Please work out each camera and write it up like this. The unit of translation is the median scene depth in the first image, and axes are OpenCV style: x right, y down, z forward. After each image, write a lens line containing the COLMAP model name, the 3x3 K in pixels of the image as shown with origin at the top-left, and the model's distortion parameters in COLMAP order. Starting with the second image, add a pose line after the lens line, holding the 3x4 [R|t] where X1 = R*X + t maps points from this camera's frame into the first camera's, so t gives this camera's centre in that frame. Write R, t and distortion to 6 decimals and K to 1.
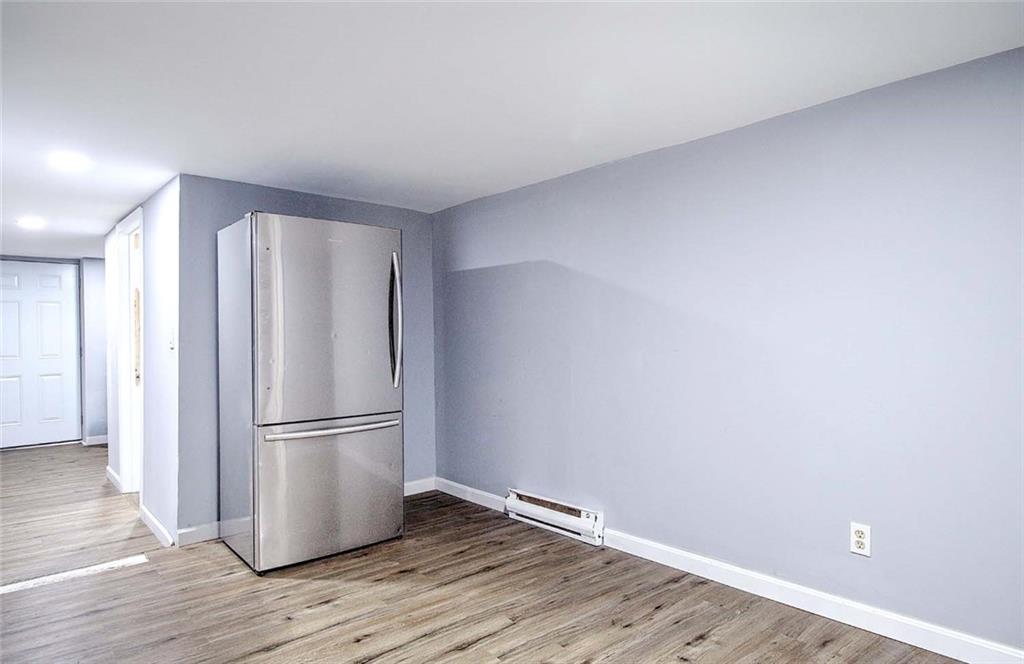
lens RADIAL K [[585.1, 0, 512.0], [0, 585.1, 332.0], [0, 0, 1]] dist [0.000049, -0.000112]
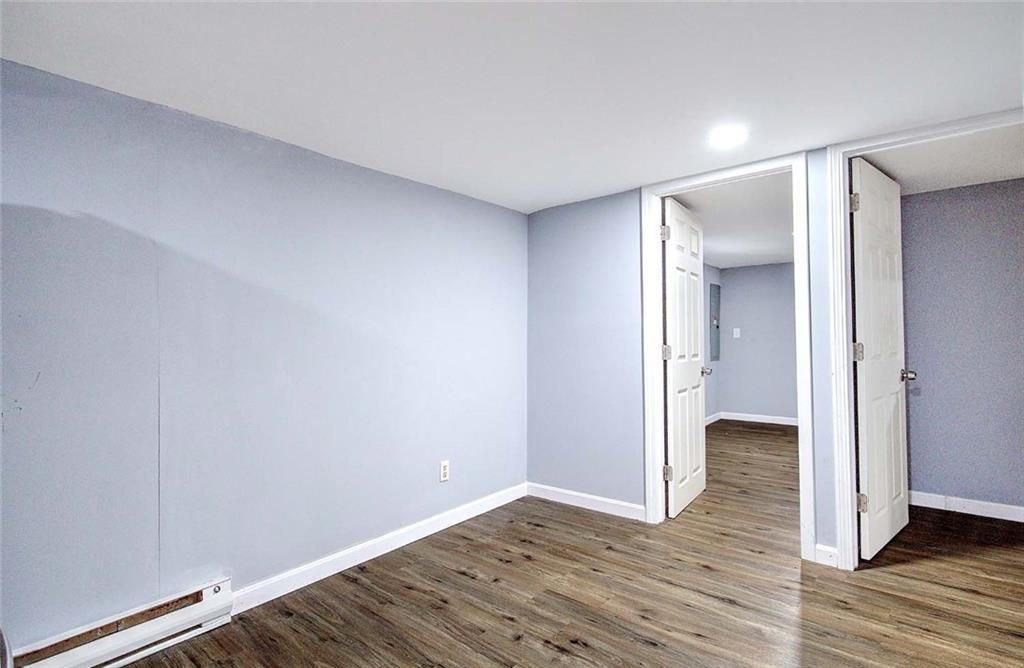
lens RADIAL K [[517.3, 0, 512.0], [0, 517.3, 334.0], [0, 0, 1]] dist [0.001663, -0.000072]
pose [[-0.146674, 0.024079, 0.988892, -0.726013], [0.018659, 0.999593, -0.021572, 0.018460], [-0.989009, 0.015288, -0.147063, 0.915162]]
